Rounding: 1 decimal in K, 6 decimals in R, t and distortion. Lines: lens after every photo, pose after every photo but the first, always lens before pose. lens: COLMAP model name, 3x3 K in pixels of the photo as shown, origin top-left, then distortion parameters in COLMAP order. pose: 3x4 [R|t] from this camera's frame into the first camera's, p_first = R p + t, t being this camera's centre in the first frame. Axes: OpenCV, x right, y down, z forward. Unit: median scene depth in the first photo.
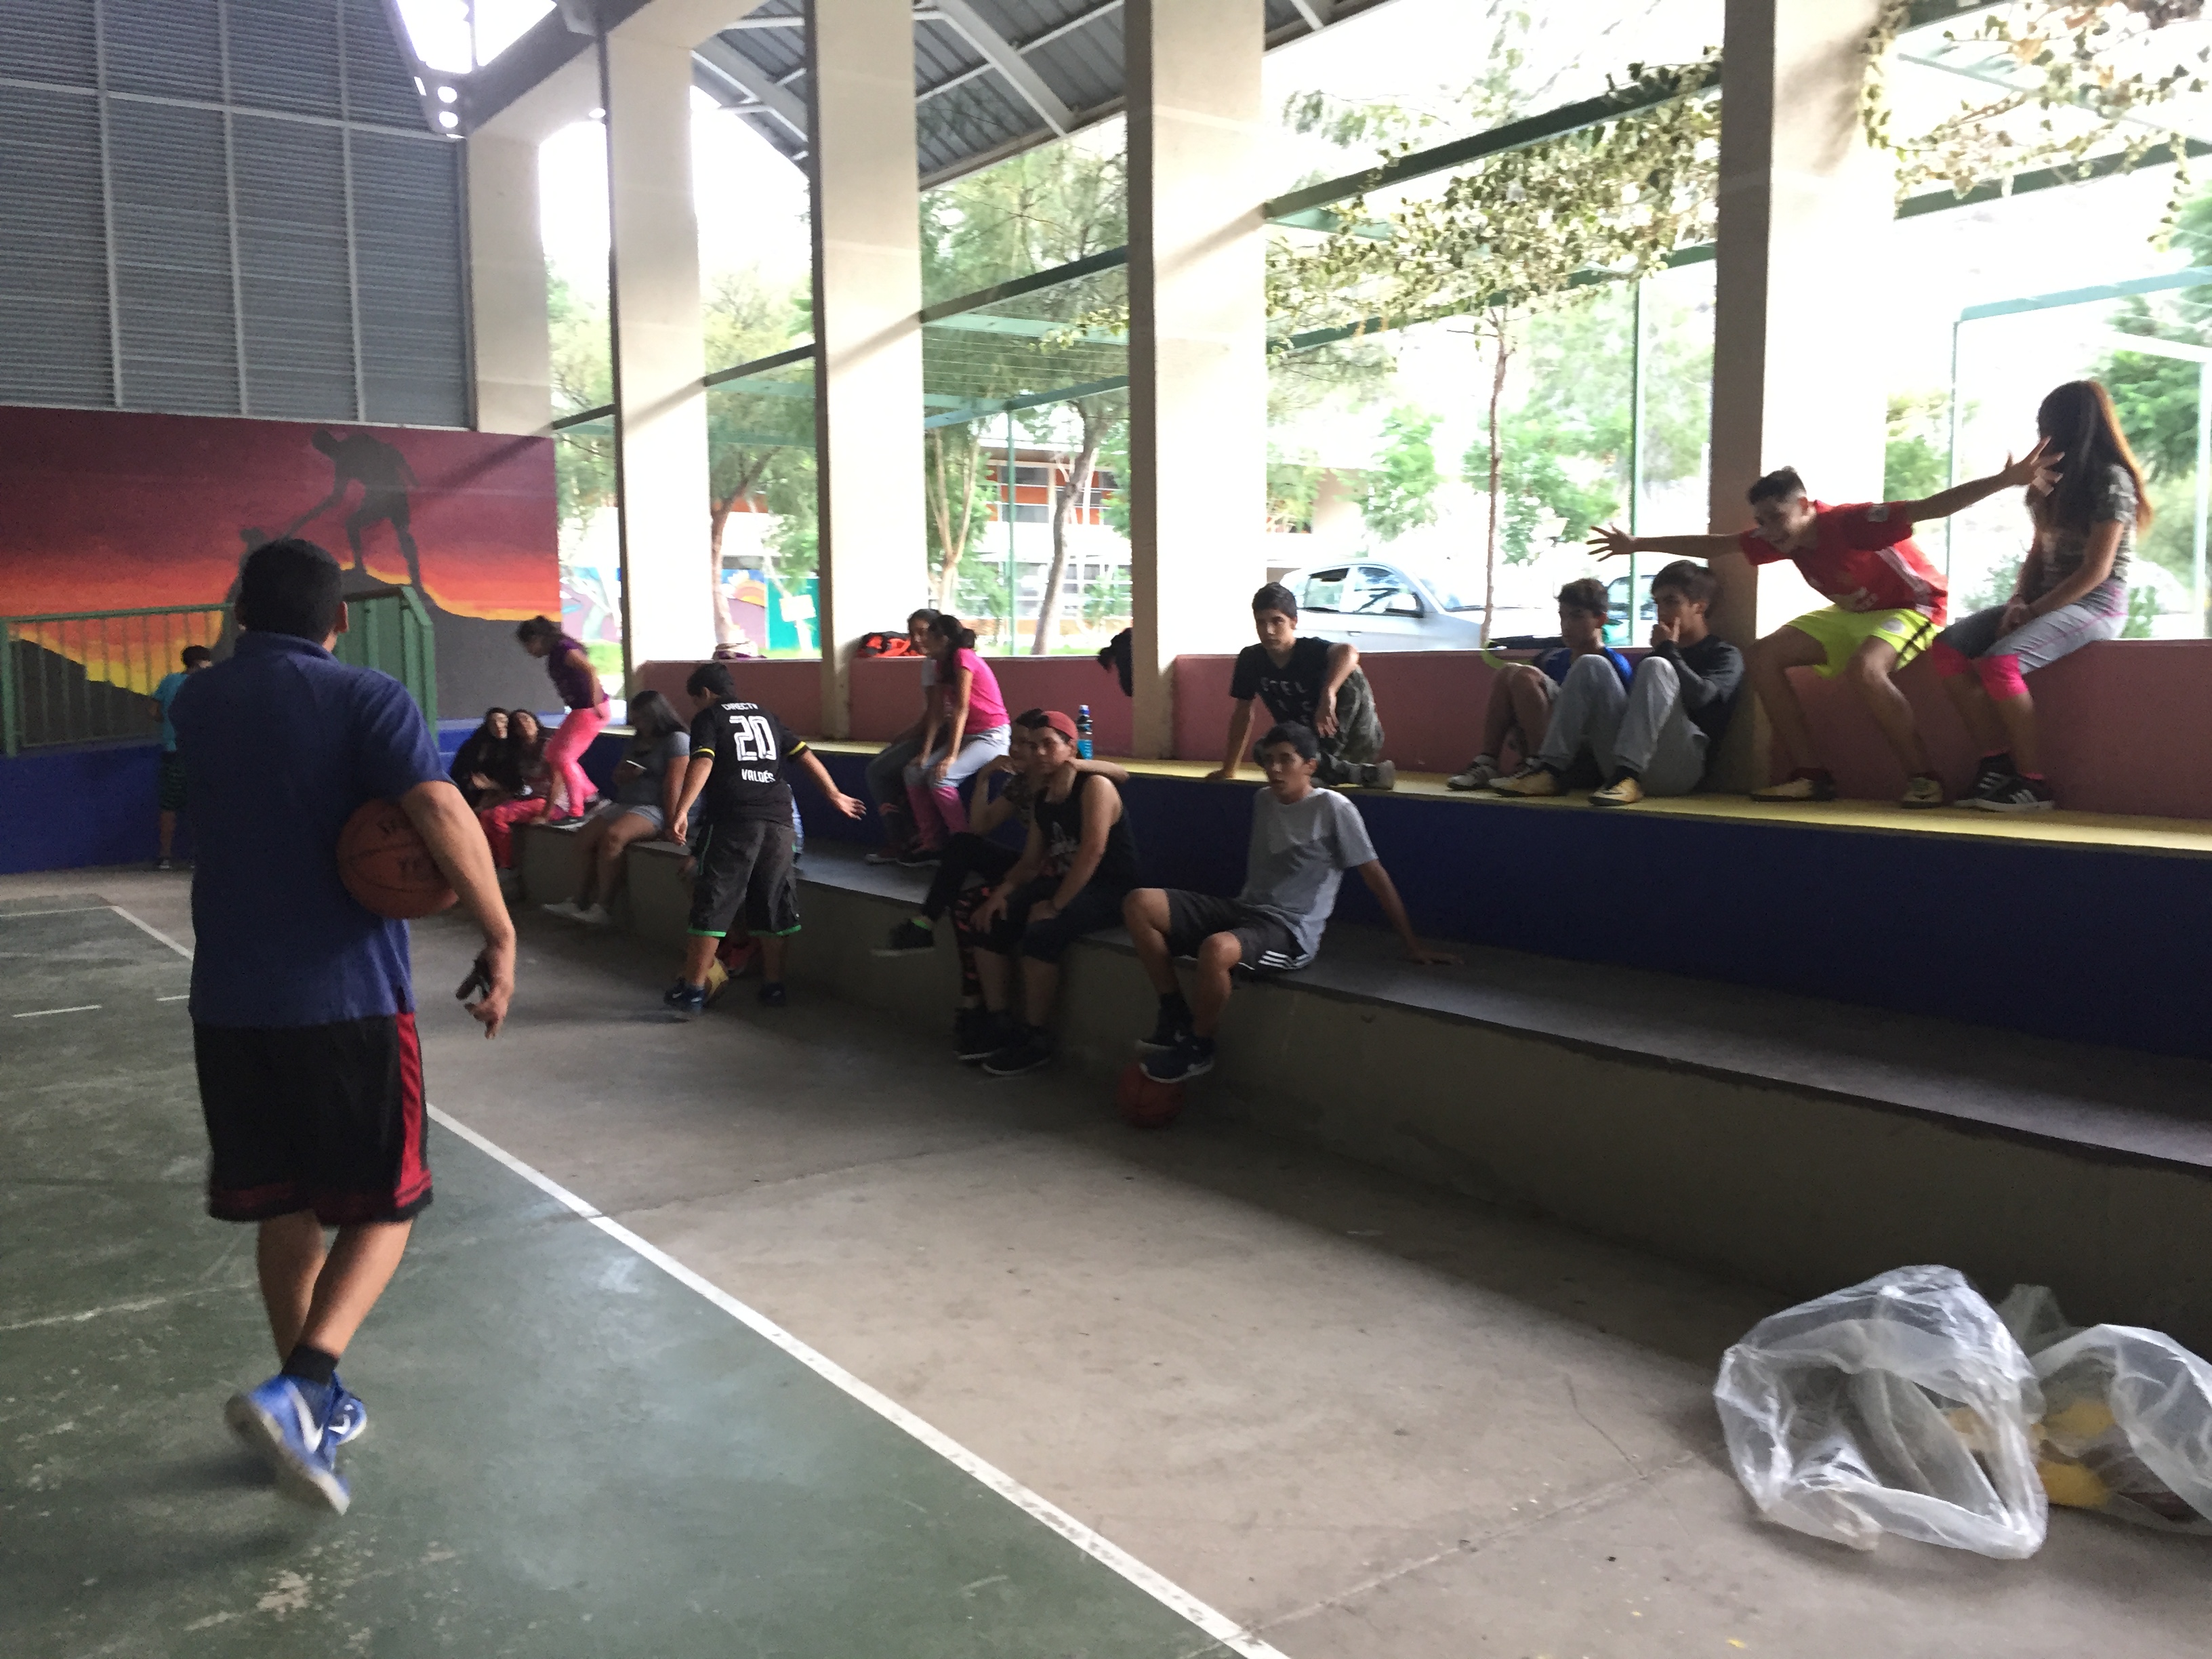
lens RADIAL K [[1905.0, 0, 1108.0], [0, 1905.0, 783.4], [0, 0, 1]] dist [0.091249, -0.121140]
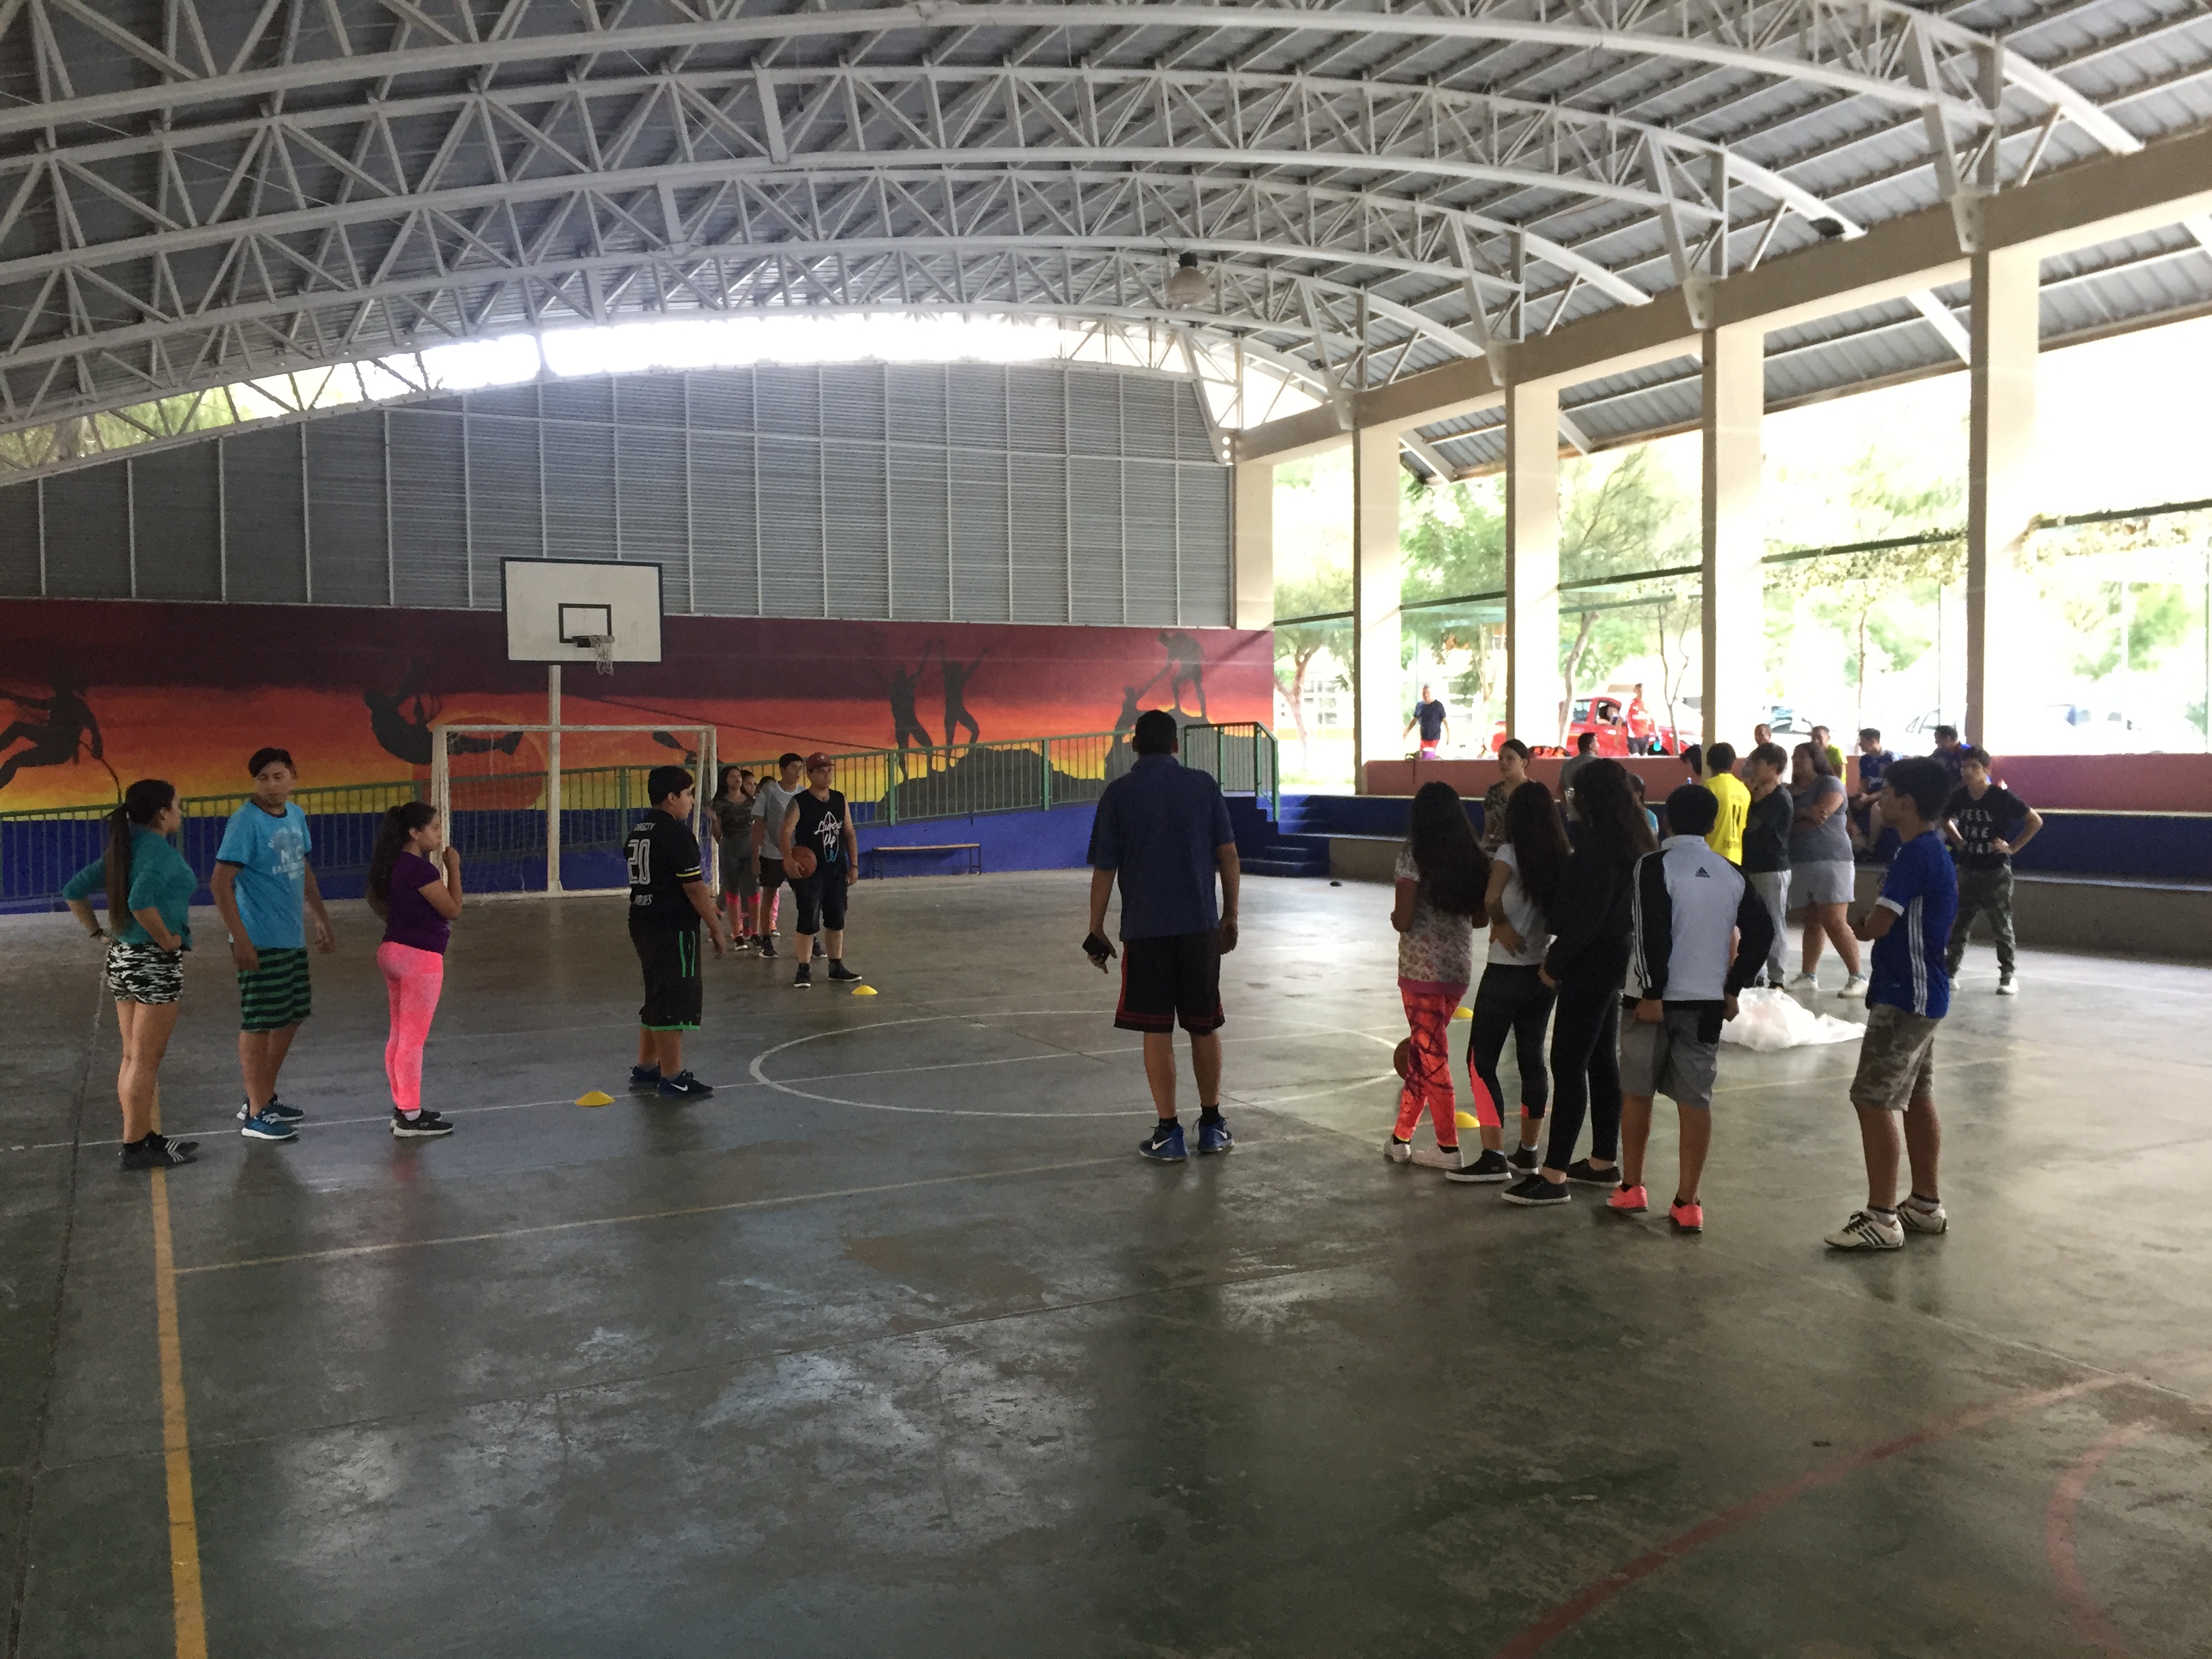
lens RADIAL K [[1901.1, 0, 1115.6], [0, 1901.1, 825.4], [0, 0, 1]] dist [0.092655, -0.130464]
pose [[0.989489, 0.010125, -0.144254, -0.188339], [-0.014733, 0.999414, -0.030912, 0.051828], [0.143856, 0.032712, 0.989058, -0.736892]]
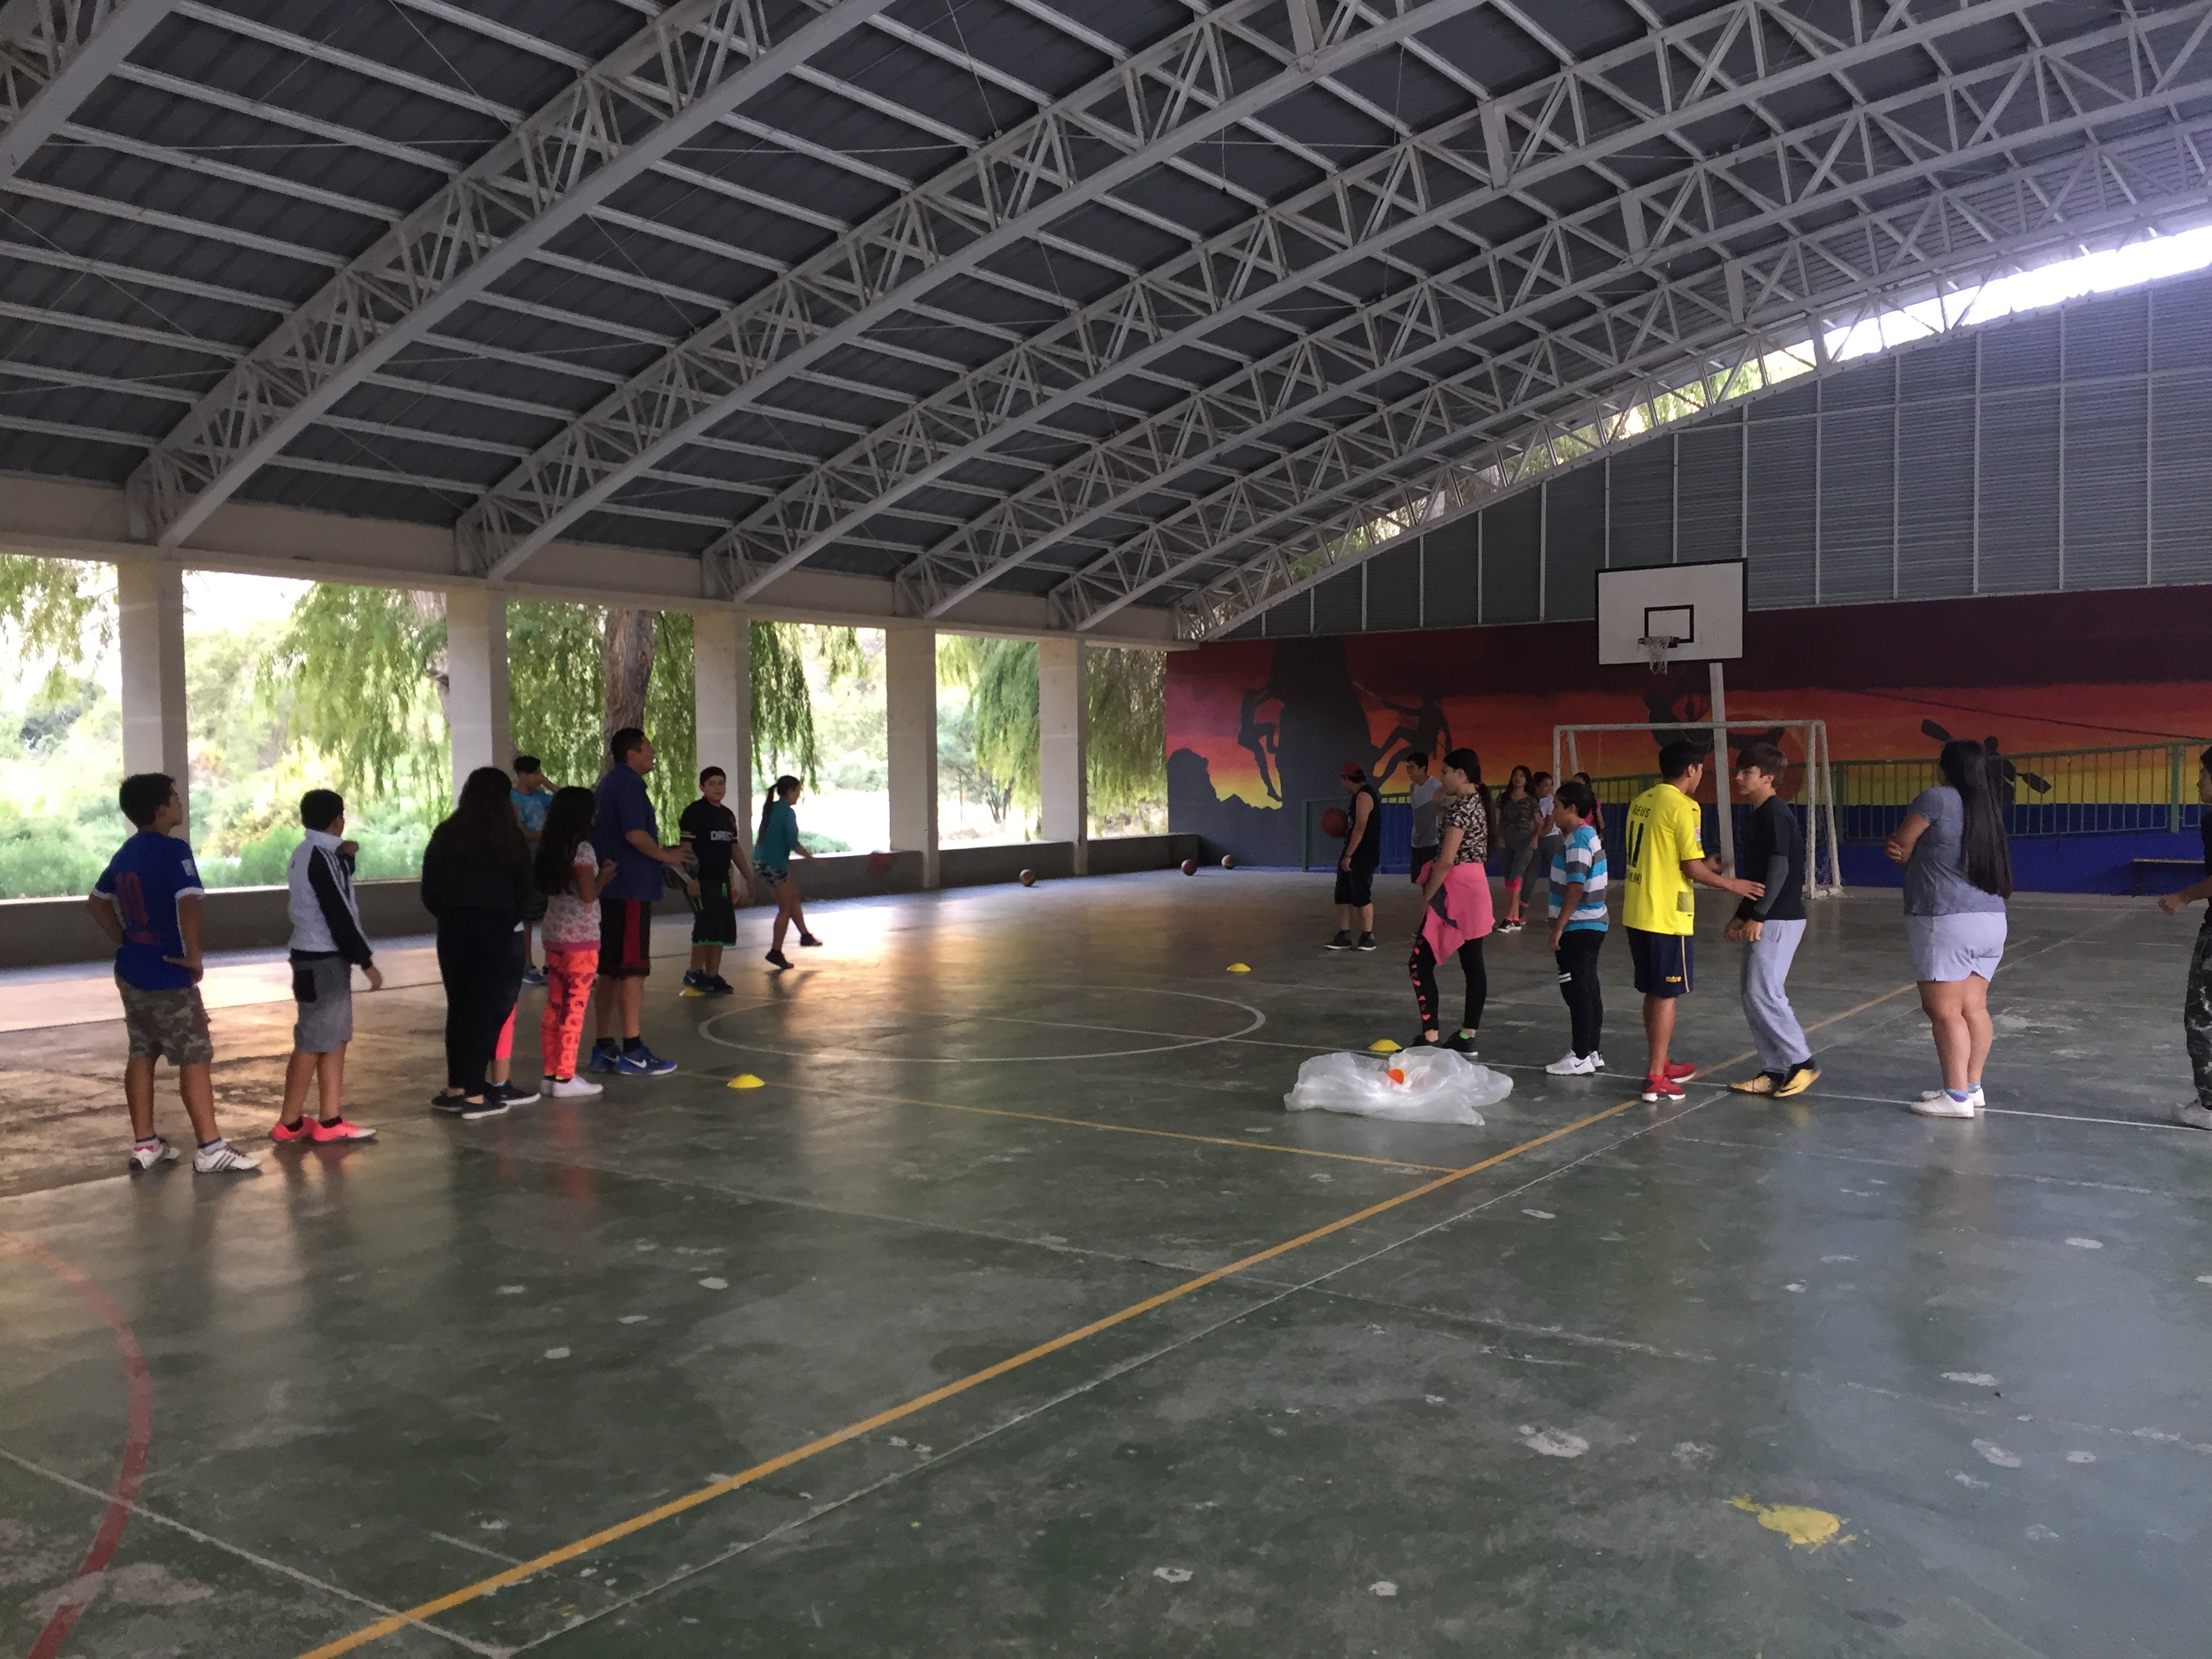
lens RADIAL K [[1902.4, 0, 1120.1], [0, 1902.4, 829.9], [0, 0, 1]] dist [0.094112, -0.133995]
pose [[0.333992, 0.043961, -0.941550, 0.390563], [-0.062159, 0.997765, 0.024536, 0.016430], [0.940524, 0.050331, 0.335978, -0.333972]]
